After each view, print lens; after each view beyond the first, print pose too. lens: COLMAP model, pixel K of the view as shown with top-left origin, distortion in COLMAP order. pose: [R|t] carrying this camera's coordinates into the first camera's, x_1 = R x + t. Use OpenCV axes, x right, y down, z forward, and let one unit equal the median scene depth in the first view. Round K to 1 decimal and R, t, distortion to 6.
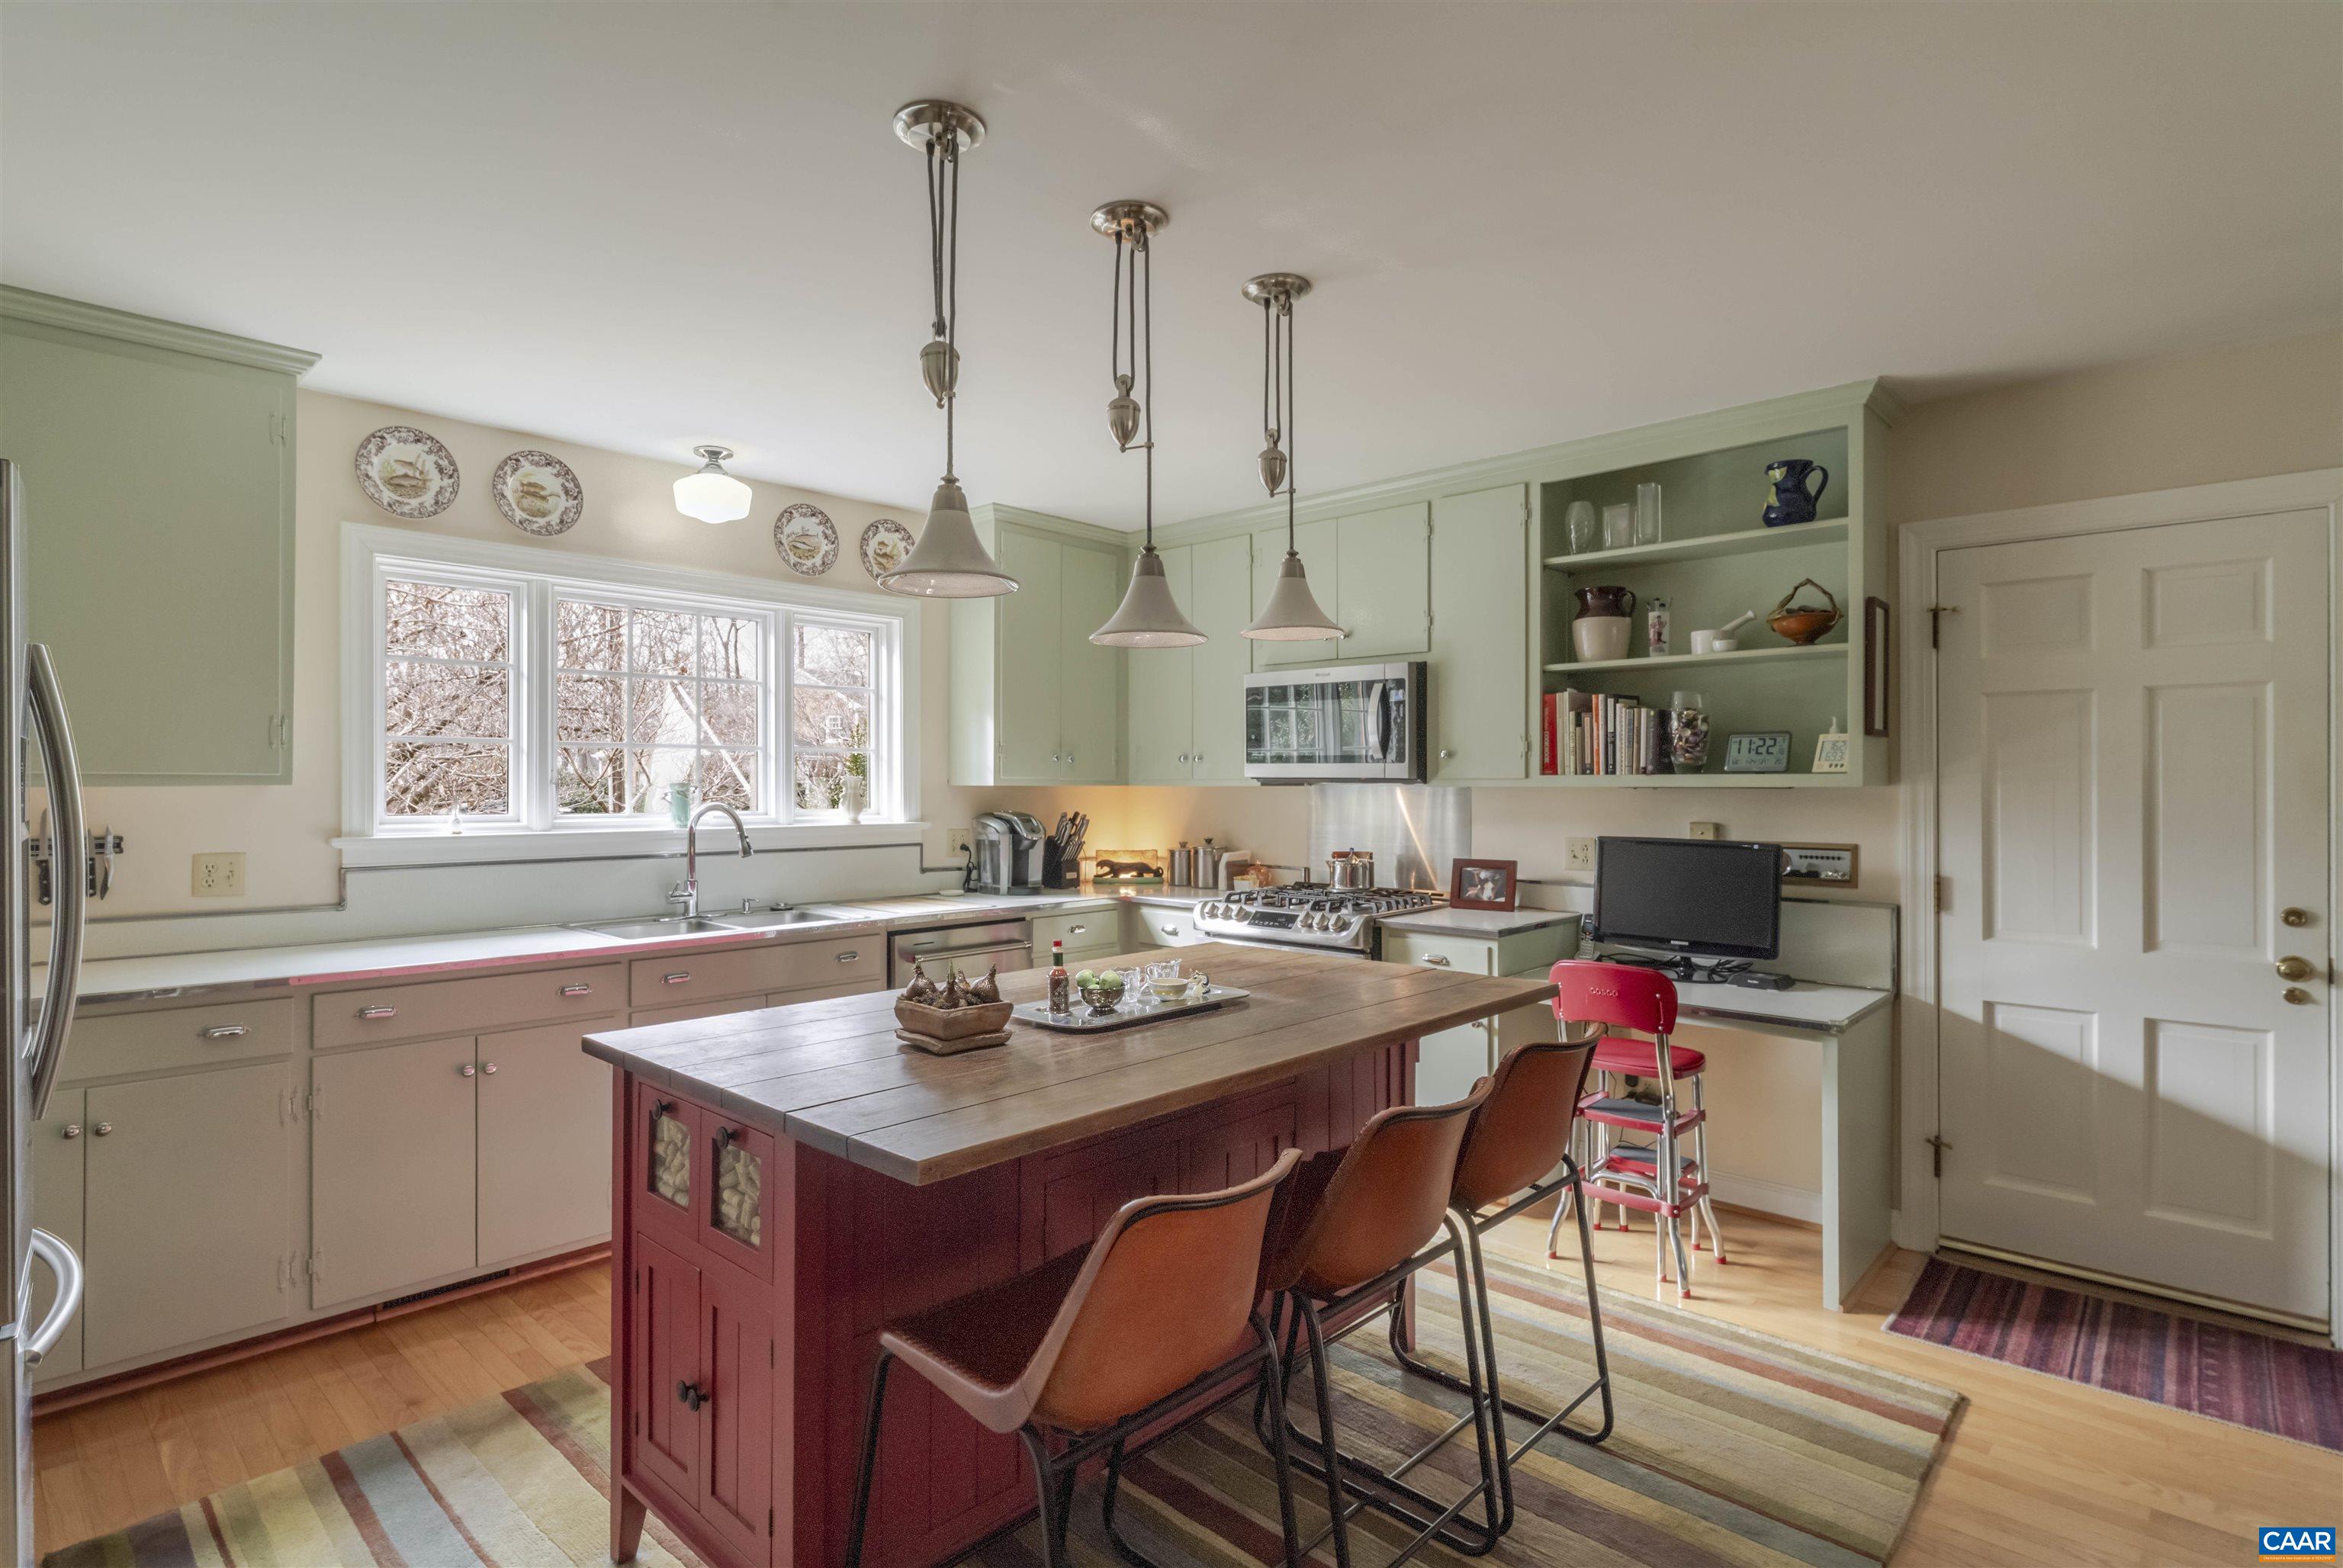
lens RADIAL K [[1167.6, 0, 1168.7], [0, 1167.6, 782.1], [0, 0, 1]] dist [-0.001056, -0.000023]
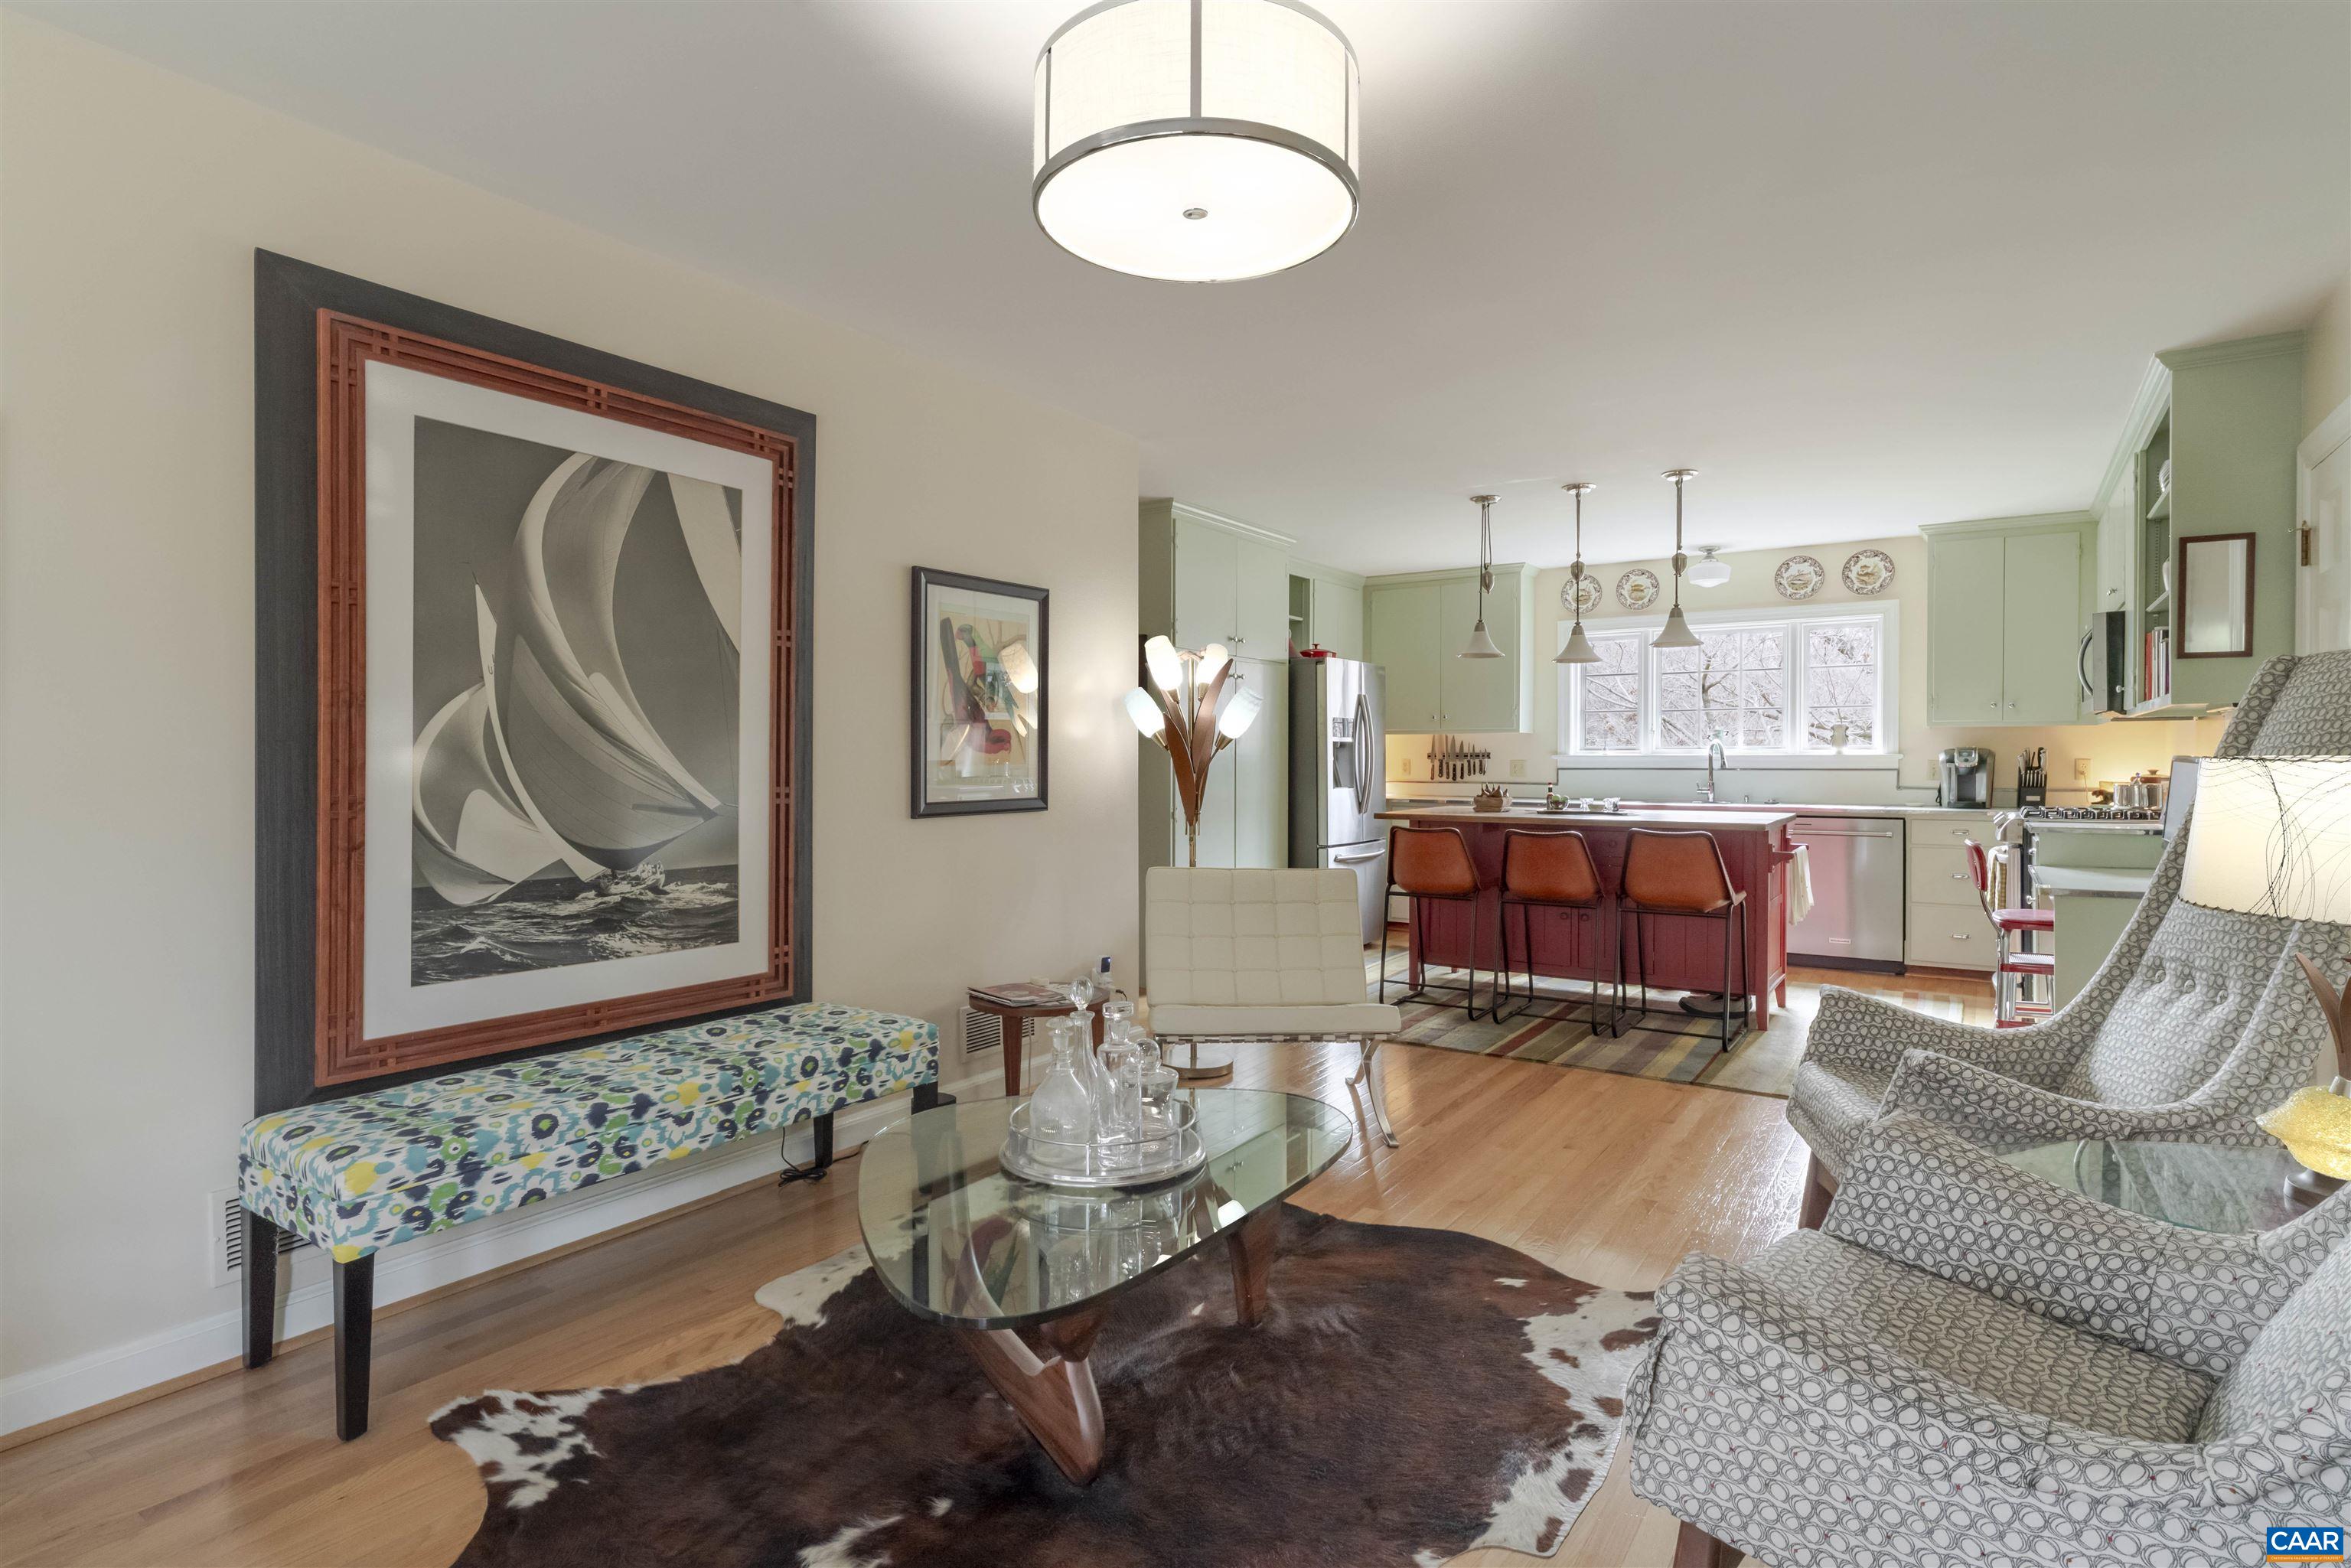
lens RADIAL K [[1156.7, 0, 1172.6], [0, 1156.7, 776.1], [0, 0, 1]] dist [-0.000968, -0.000039]
pose [[0.155251, 0.015953, -0.987746, 1.136088], [0.002569, 0.999860, 0.016553, 0.037722], [0.987872, -0.005107, 0.155188, -0.105836]]
